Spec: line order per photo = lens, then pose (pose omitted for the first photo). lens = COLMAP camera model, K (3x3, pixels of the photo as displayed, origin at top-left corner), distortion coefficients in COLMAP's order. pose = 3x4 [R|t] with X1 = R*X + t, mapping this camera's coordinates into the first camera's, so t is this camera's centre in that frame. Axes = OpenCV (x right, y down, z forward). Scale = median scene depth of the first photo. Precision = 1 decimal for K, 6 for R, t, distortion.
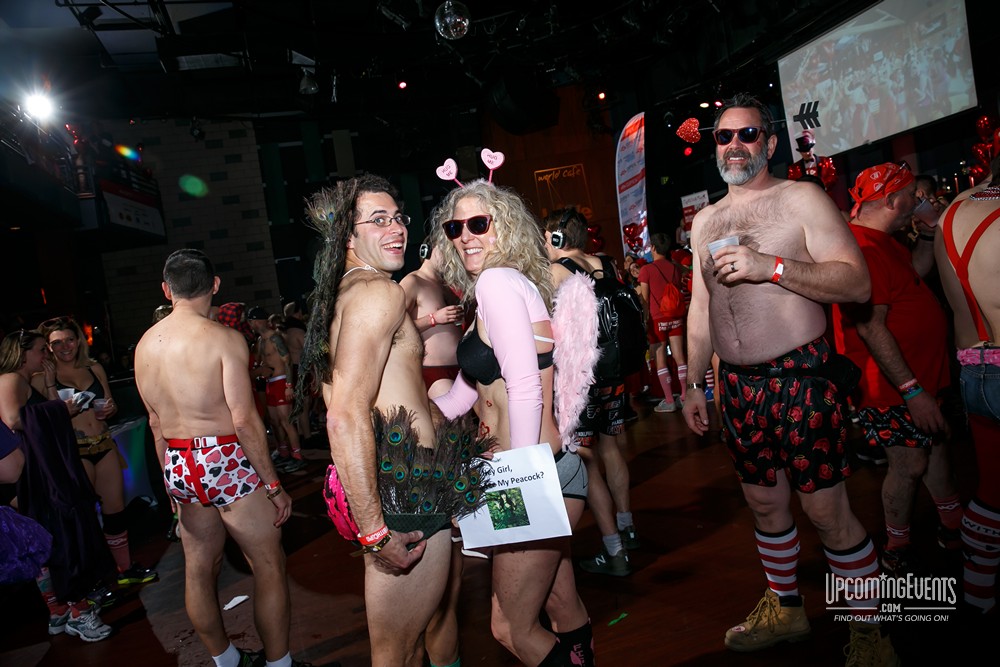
lens RADIAL K [[658.4, 0, 500.0], [0, 658.4, 333.5], [0, 0, 1]] dist [-0.003147, 0.000266]
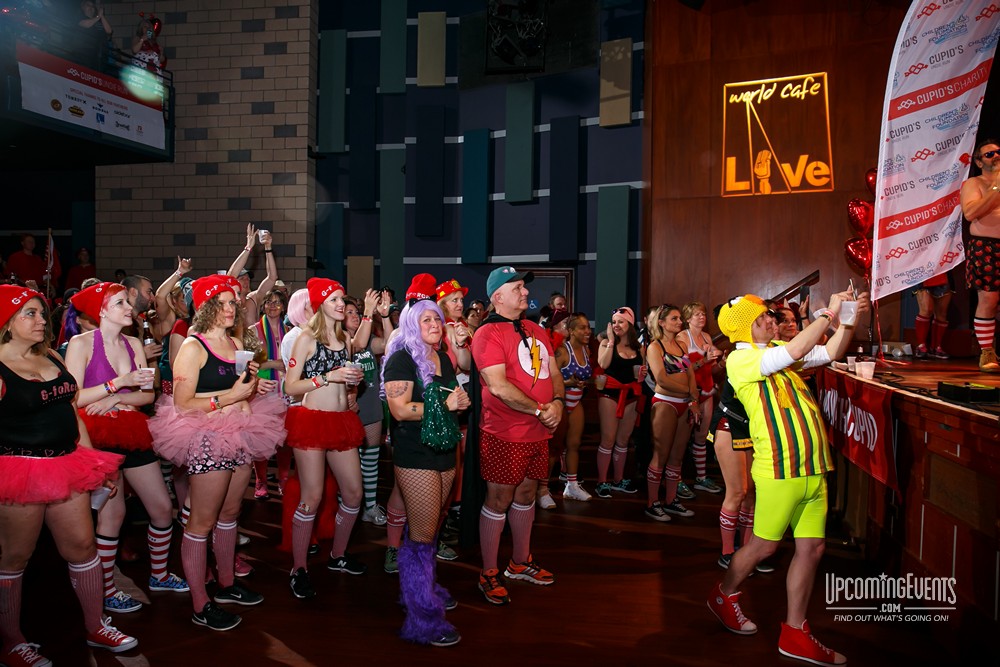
lens RADIAL K [[658.4, 0, 500.0], [0, 658.4, 333.5], [0, 0, 1]] dist [-0.003147, 0.000266]
pose [[0.918501, 0.176229, -0.353977, 0.108646], [-0.164524, 0.984349, 0.063155, -0.054662], [0.359567, 0.000230, 0.933119, 0.447422]]
